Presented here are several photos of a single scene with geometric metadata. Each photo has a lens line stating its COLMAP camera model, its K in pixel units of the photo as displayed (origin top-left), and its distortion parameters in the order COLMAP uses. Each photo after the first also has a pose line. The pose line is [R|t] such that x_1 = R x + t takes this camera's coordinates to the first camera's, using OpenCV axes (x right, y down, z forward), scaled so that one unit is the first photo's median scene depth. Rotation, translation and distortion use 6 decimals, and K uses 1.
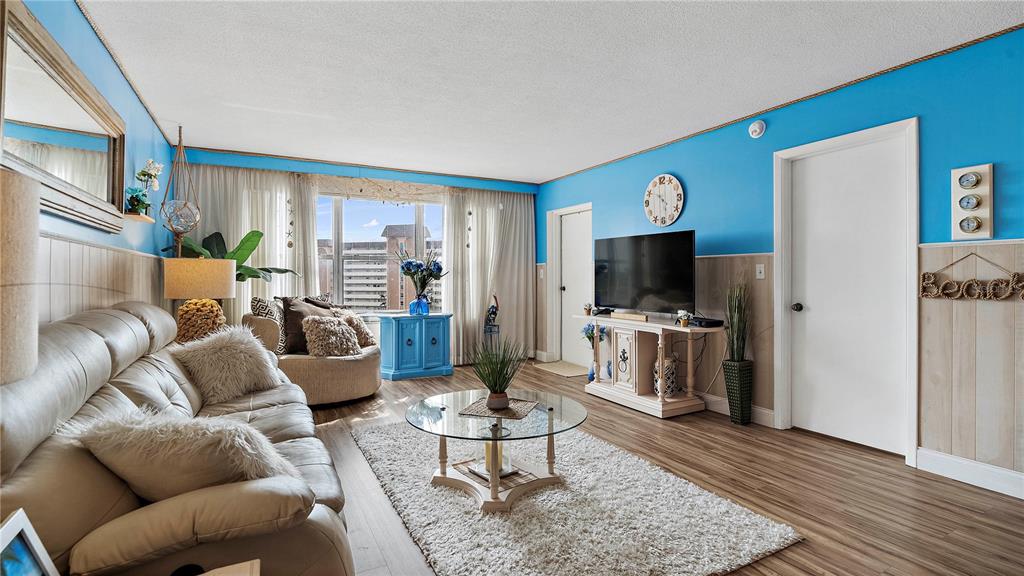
lens RADIAL K [[474.2, 0, 510.3], [0, 474.2, 279.1], [0, 0, 1]] dist [-0.008268, 0.003590]
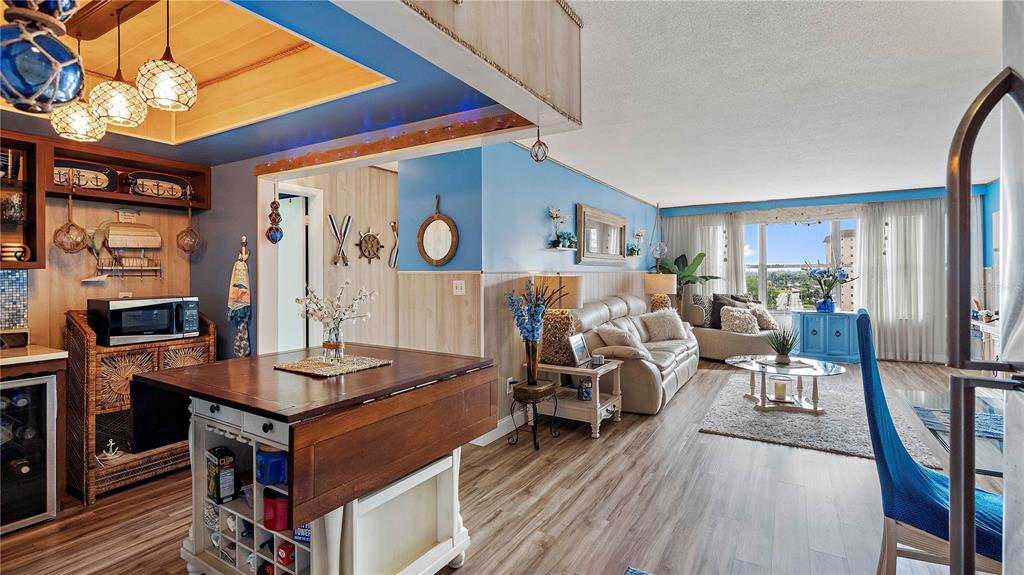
lens RADIAL K [[474.2, 0, 505.5], [0, 474.2, 279.0], [0, 0, 1]] dist [-0.008268, 0.003590]
pose [[0.505547, 0.007230, -0.862769, 0.633764], [0.005101, 0.999922, 0.011369, -0.041160], [0.862784, -0.010149, 0.505471, -0.495870]]
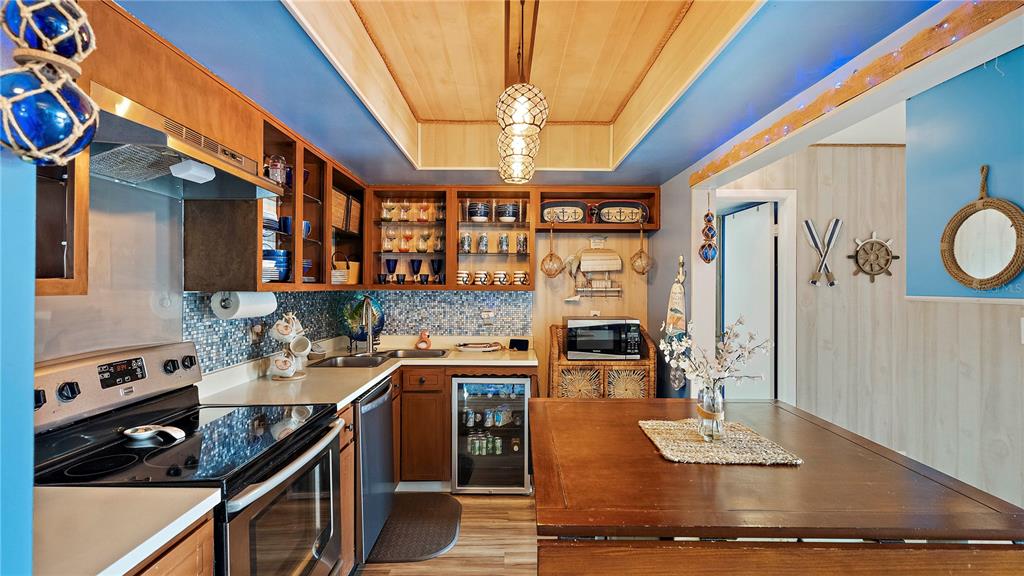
lens RADIAL K [[474.2, 0, 504.9], [0, 474.2, 286.7], [0, 0, 1]] dist [-0.008268, 0.003590]
pose [[-0.472784, -0.002174, -0.881176, 0.478603], [-0.002695, 0.999996, -0.001021, -0.058702], [0.881174, 0.001893, -0.472788, -0.359119]]
